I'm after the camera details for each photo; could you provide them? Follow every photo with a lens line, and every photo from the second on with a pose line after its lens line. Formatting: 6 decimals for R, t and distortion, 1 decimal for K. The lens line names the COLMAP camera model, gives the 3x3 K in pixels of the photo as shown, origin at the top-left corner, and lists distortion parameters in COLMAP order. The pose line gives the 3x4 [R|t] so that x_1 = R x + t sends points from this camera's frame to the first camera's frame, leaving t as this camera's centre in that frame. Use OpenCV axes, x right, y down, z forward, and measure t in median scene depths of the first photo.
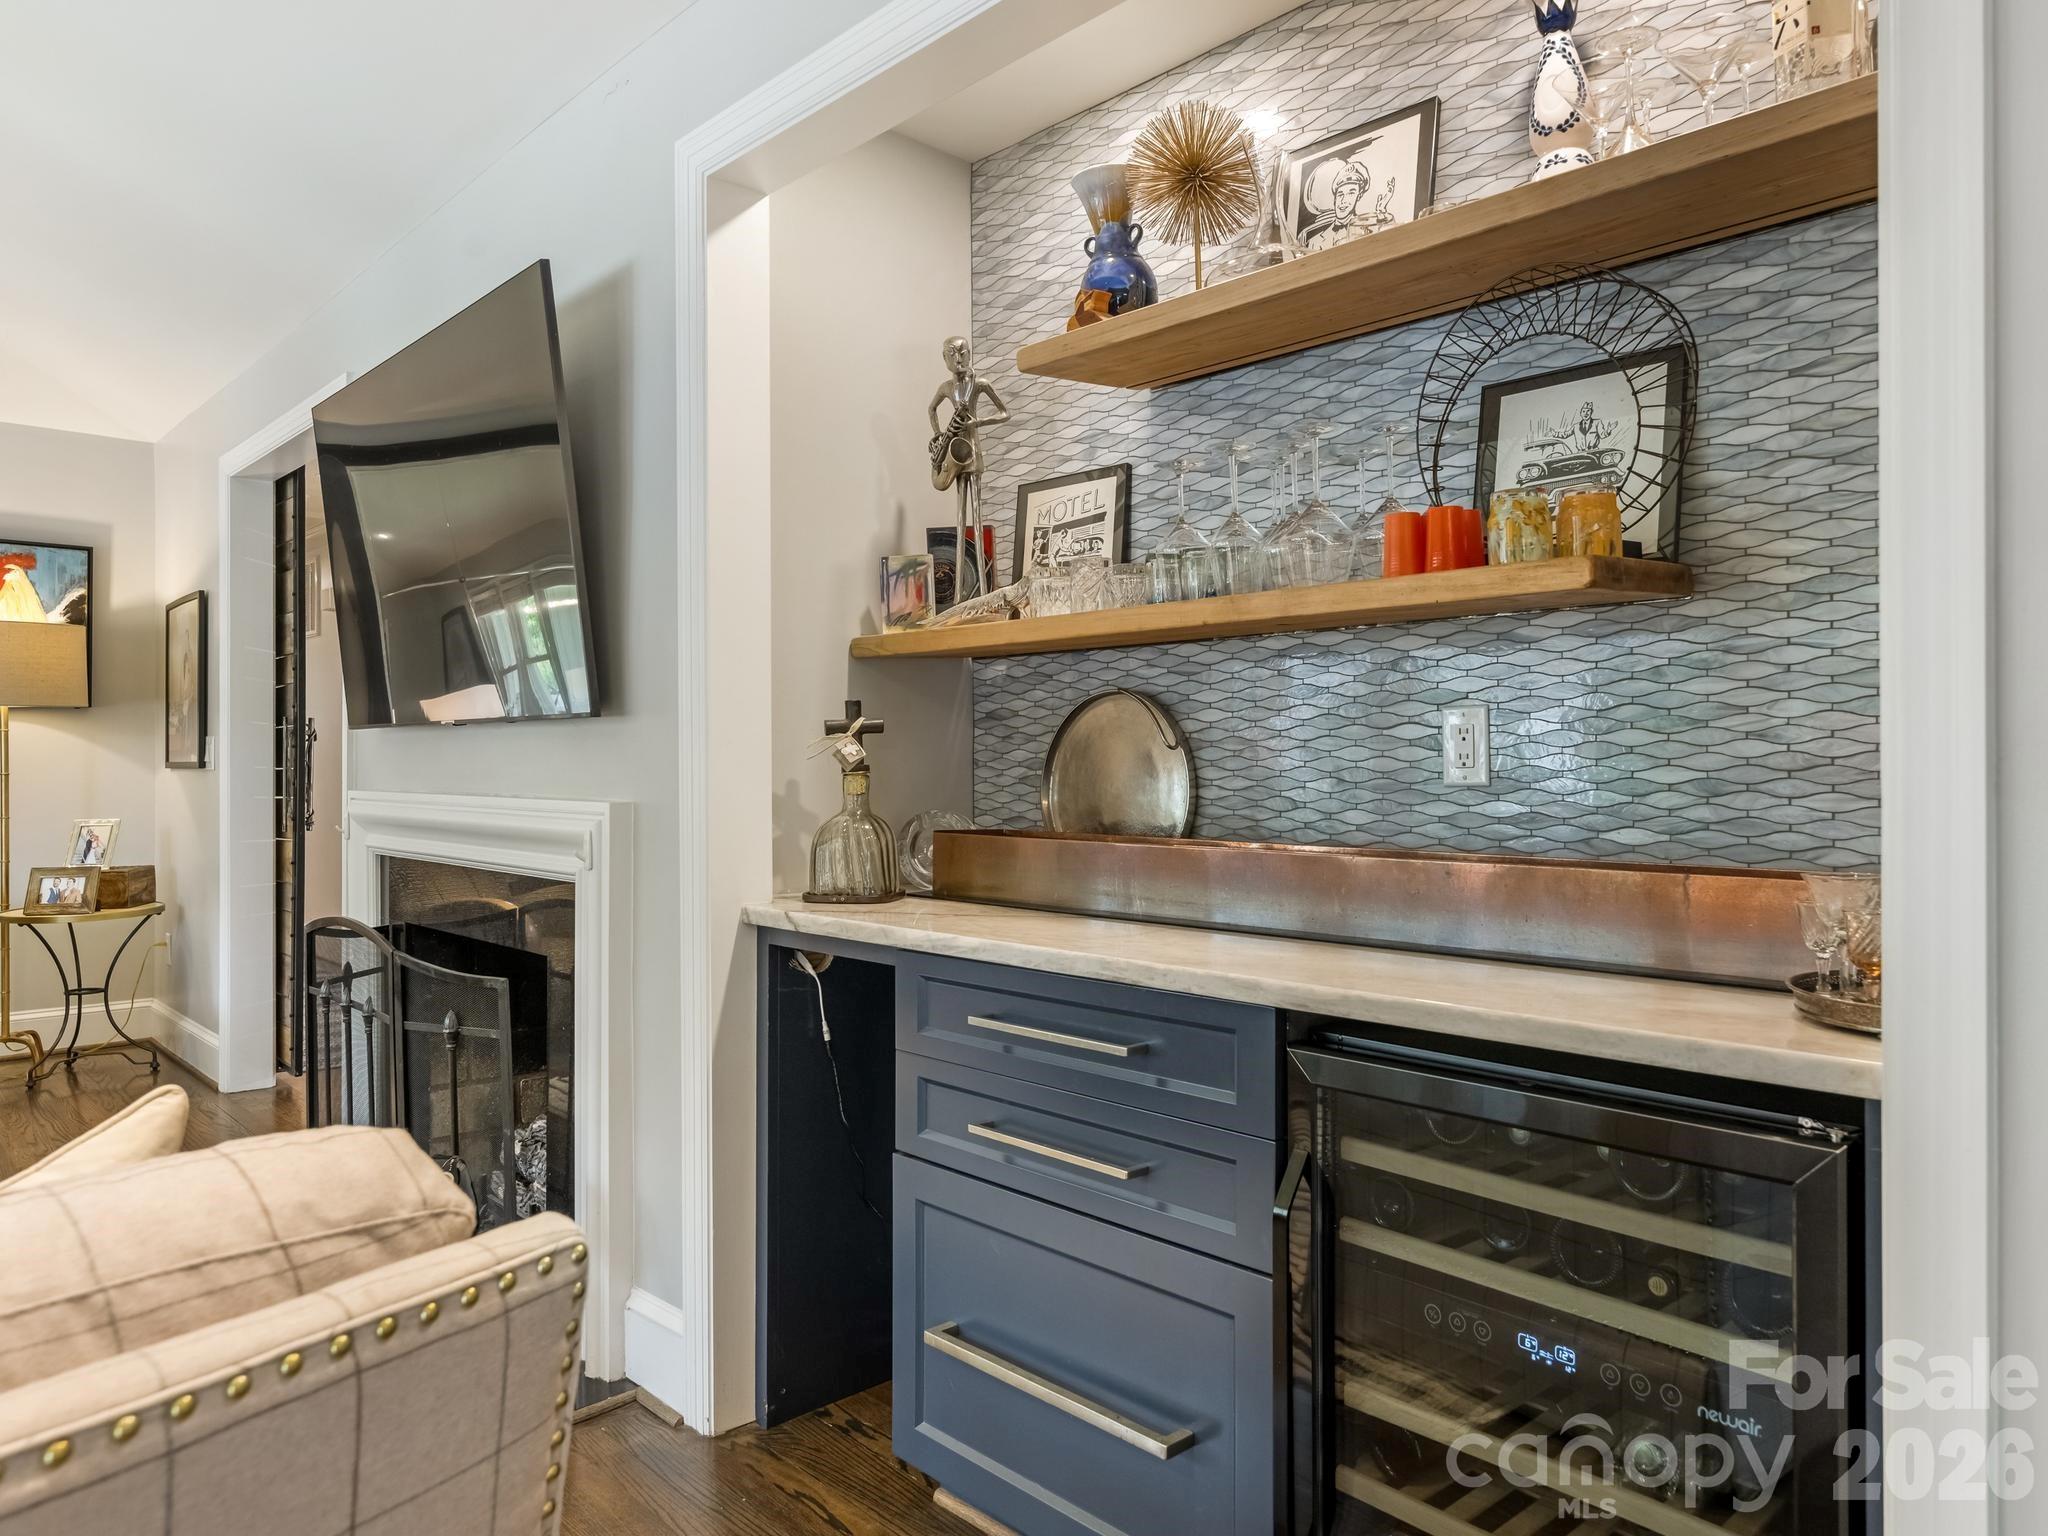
lens RADIAL K [[1312.9, 0, 1033.8], [0, 1312.9, 760.5], [0, 0, 1]] dist [-0.000354, 0.000111]
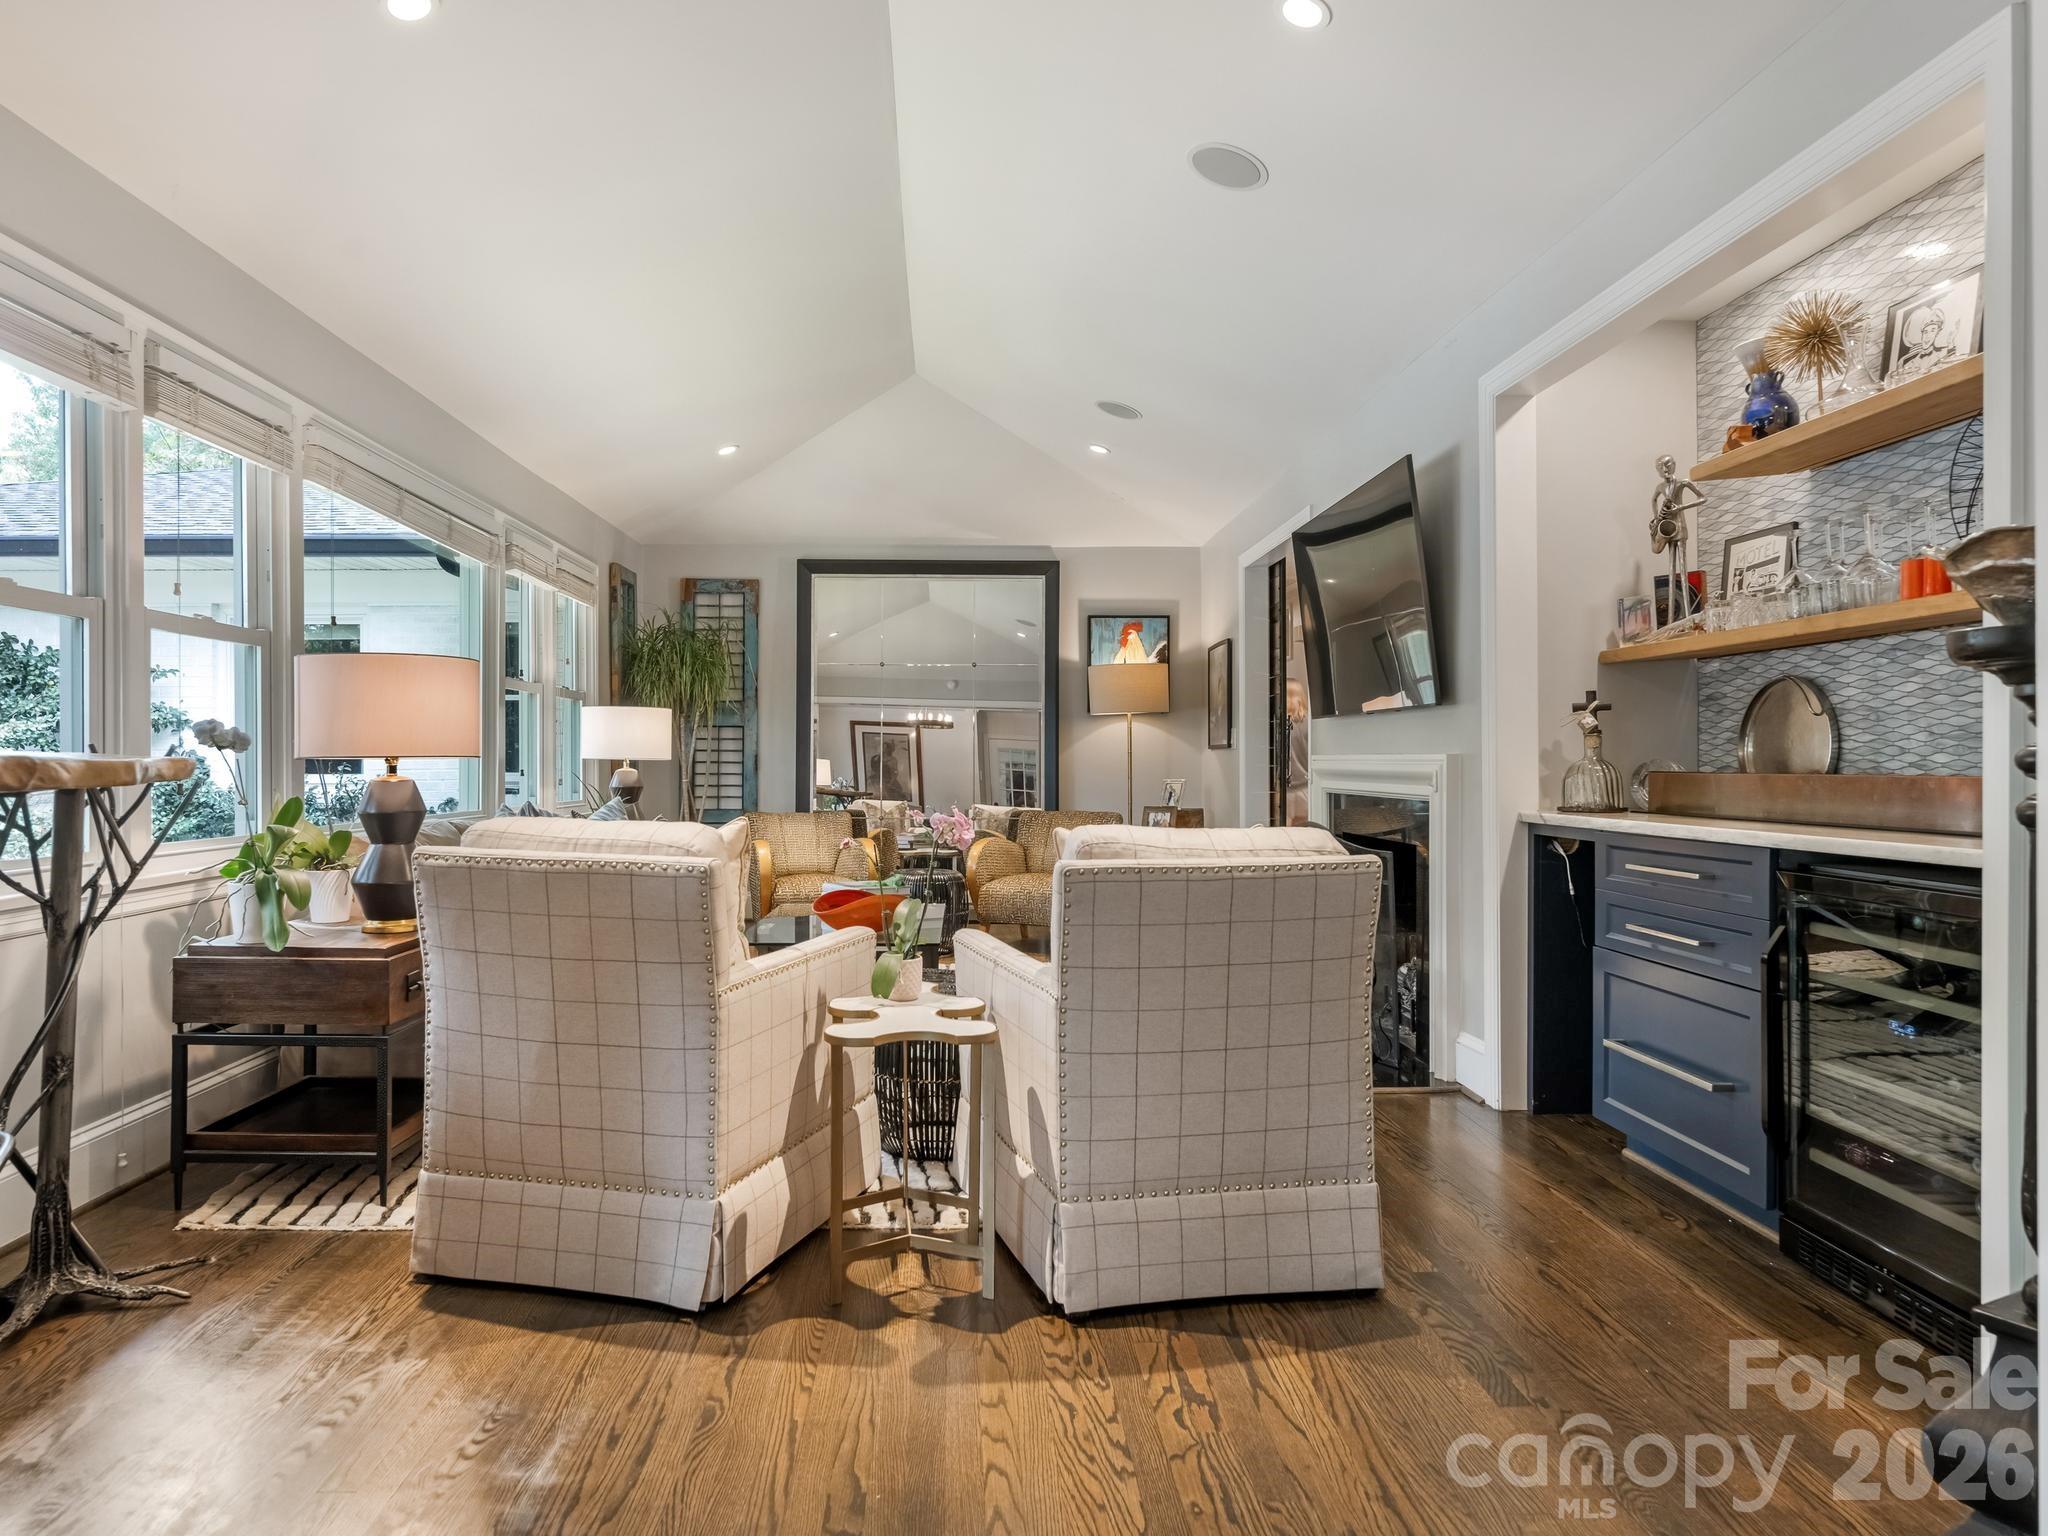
lens RADIAL K [[1301.4, 0, 1026.4], [0, 1301.4, 763.3], [0, 0, 1]] dist [0.006007, -0.016420]
pose [[0.767553, -0.002106, -0.640983, 0.357609], [0.002797, 0.999996, 0.000063, 0.042367], [0.640980, -0.001842, 0.767555, -0.690754]]
